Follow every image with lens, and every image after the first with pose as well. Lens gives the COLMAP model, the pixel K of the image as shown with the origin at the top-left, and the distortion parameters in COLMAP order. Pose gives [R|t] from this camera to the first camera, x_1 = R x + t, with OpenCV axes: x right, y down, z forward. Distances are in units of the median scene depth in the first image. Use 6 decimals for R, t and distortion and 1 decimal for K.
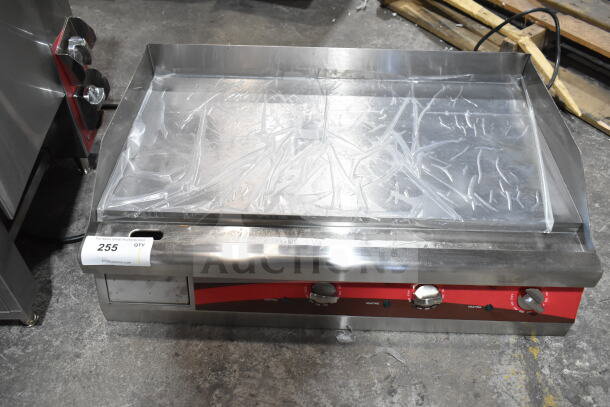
lens RADIAL K [[546.5, 0, 304.4], [0, 546.5, 202.7], [0, 0, 1]] dist [-0.026687, -0.022560]
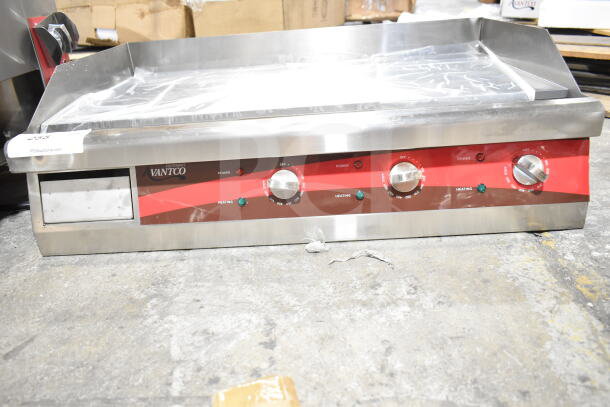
lens RADIAL K [[472.7, 0, 305.4], [0, 472.7, 204.7], [0, 0, 1]] dist [-0.023478, 0.005085]
pose [[0.996879, -0.074736, -0.025444, 0.079276], [0.061552, 0.937569, -0.342311, 0.422302], [0.049438, 0.339676, 0.939242, 0.291399]]
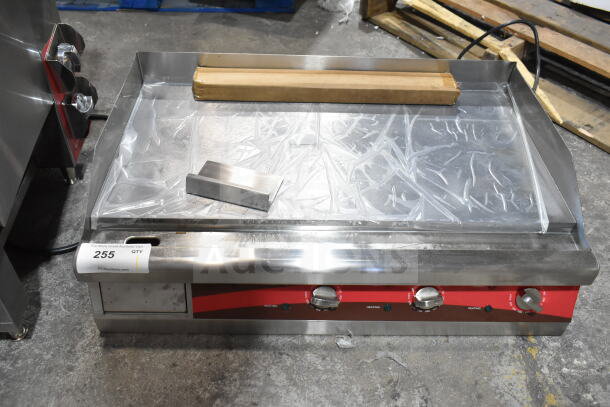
lens RADIAL K [[546.5, 0, 305.1], [0, 546.5, 202.1], [0, 0, 1]] dist [-0.026687, -0.022560]
pose [[0.998468, -0.012871, 0.053809, -0.047517], [0.014791, 0.999263, -0.035433, 0.024964], [-0.053313, 0.036175, 0.997922, 0.006105]]
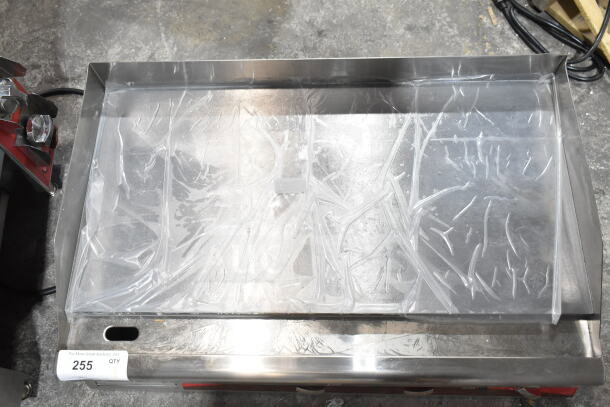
lens RADIAL K [[579.3, 0, 307.5], [0, 579.3, 204.1], [0, 0, 1]] dist [-0.024062, 0.000000]
pose [[0.998068, -0.039144, -0.048244, 0.085102], [0.054359, 0.926215, 0.373057, -0.477460], [0.030081, -0.374959, 0.926553, 0.154893]]
